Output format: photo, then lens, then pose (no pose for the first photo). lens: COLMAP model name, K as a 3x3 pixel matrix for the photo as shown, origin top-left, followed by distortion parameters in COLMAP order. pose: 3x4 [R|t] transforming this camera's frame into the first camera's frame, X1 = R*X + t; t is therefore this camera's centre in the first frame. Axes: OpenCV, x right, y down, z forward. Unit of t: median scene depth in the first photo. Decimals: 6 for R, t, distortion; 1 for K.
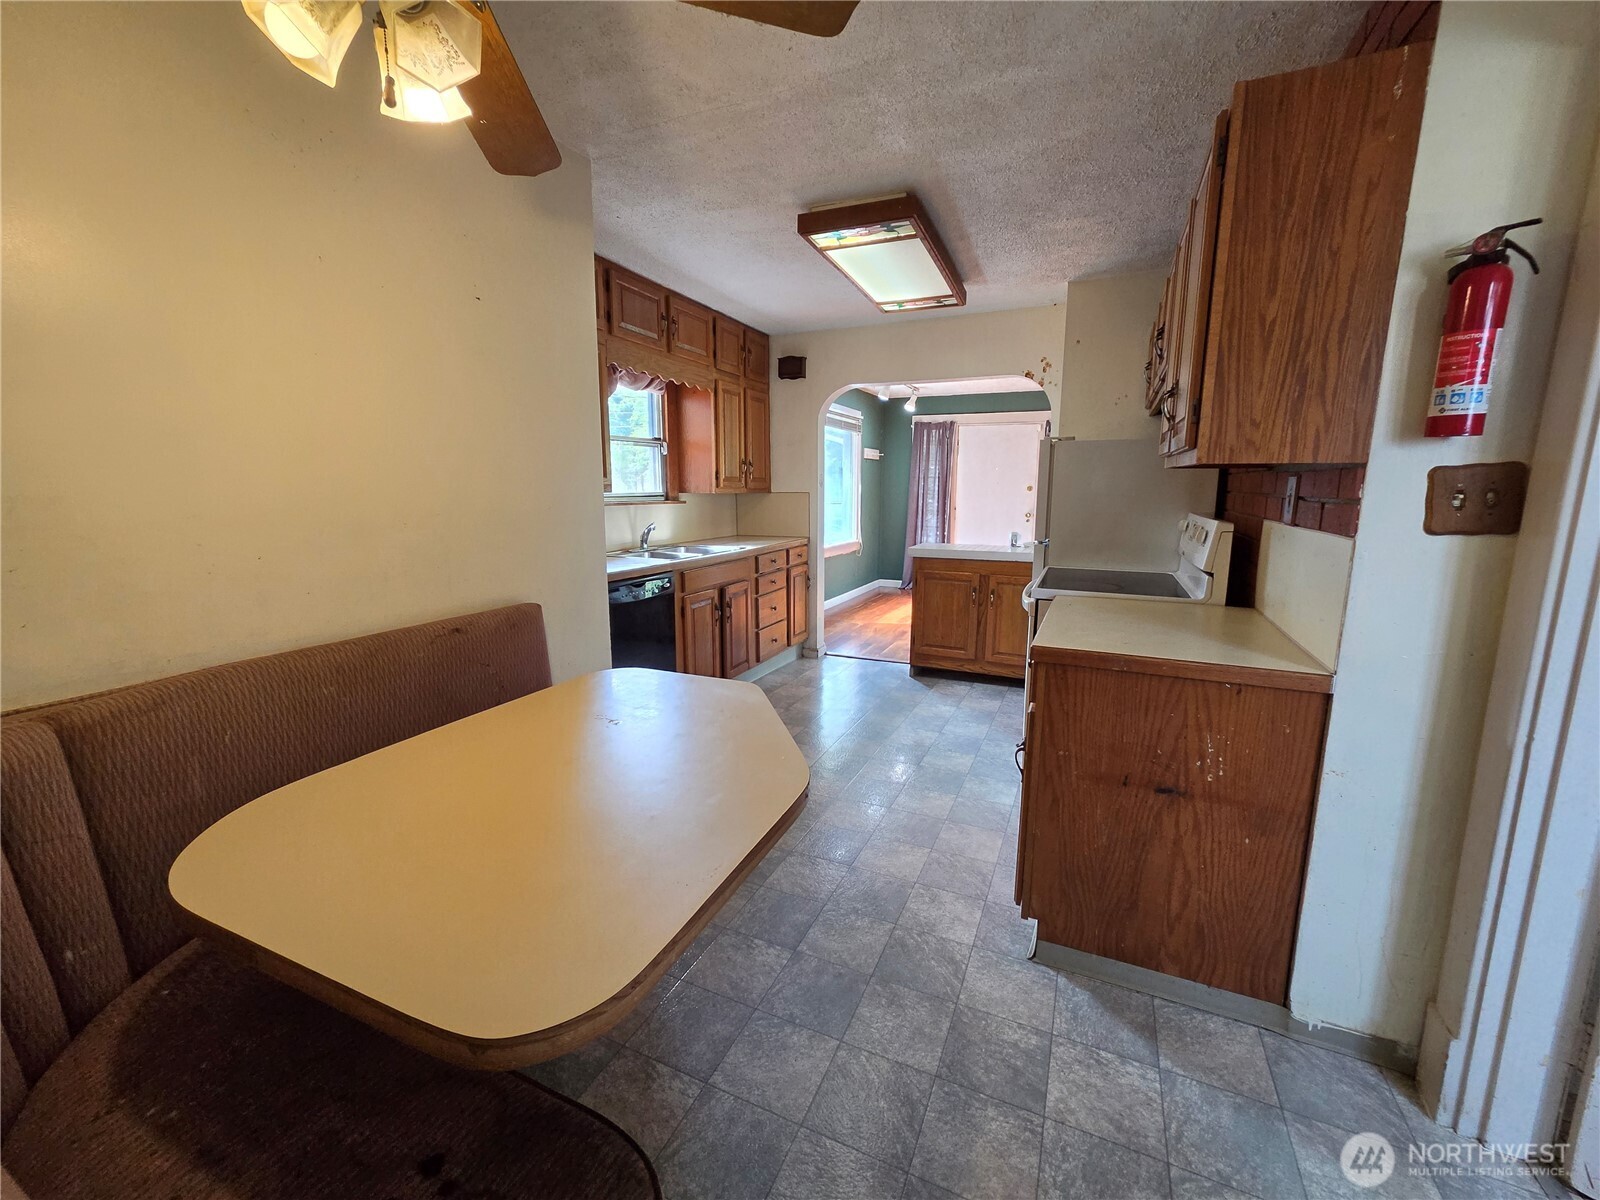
lens RADIAL K [[654.5, 0, 804.0], [0, 654.5, 596.2], [0, 0, 1]] dist [0.000058, -0.000135]
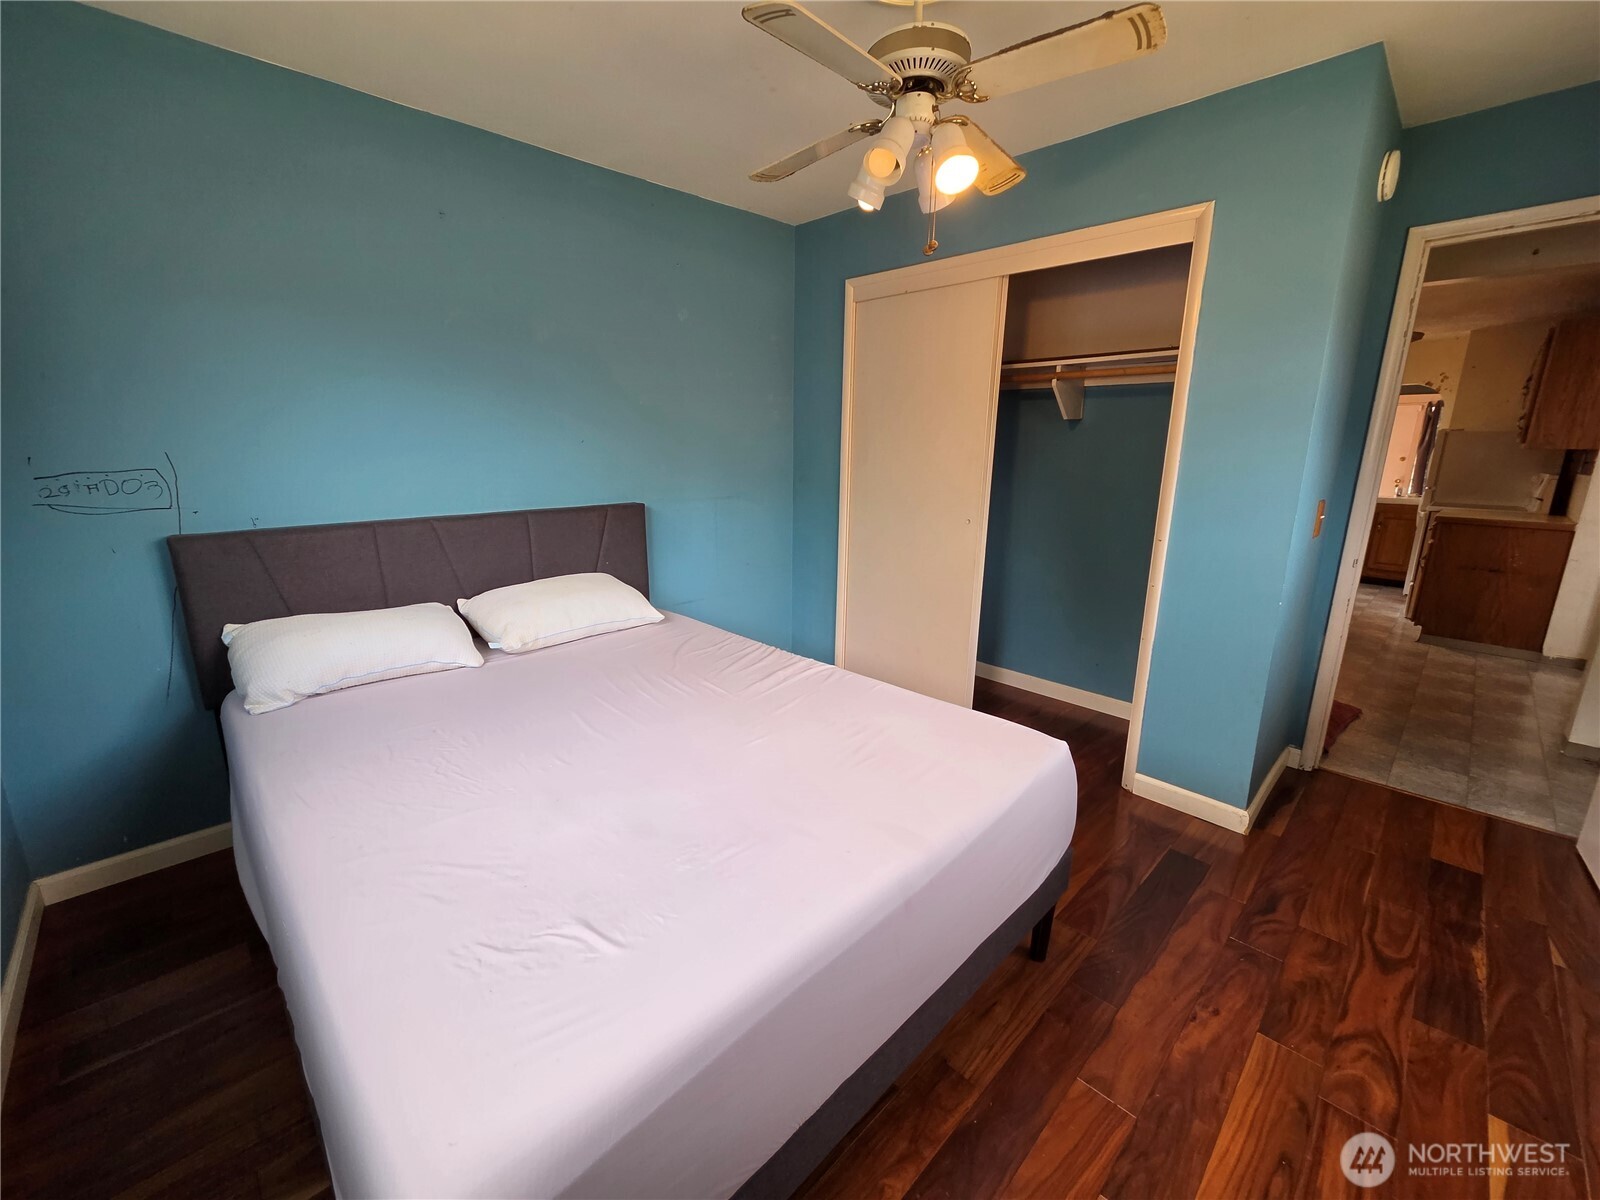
lens RADIAL K [[645.2, 0, 804.5], [0, 645.2, 598.7], [0, 0, 1]] dist [0.001261, 0.000232]
pose [[0.930523, 0.093314, -0.354146, -1.109003], [-0.073544, 0.994908, 0.068913, 0.428468], [0.358774, -0.038080, 0.932647, -2.447818]]
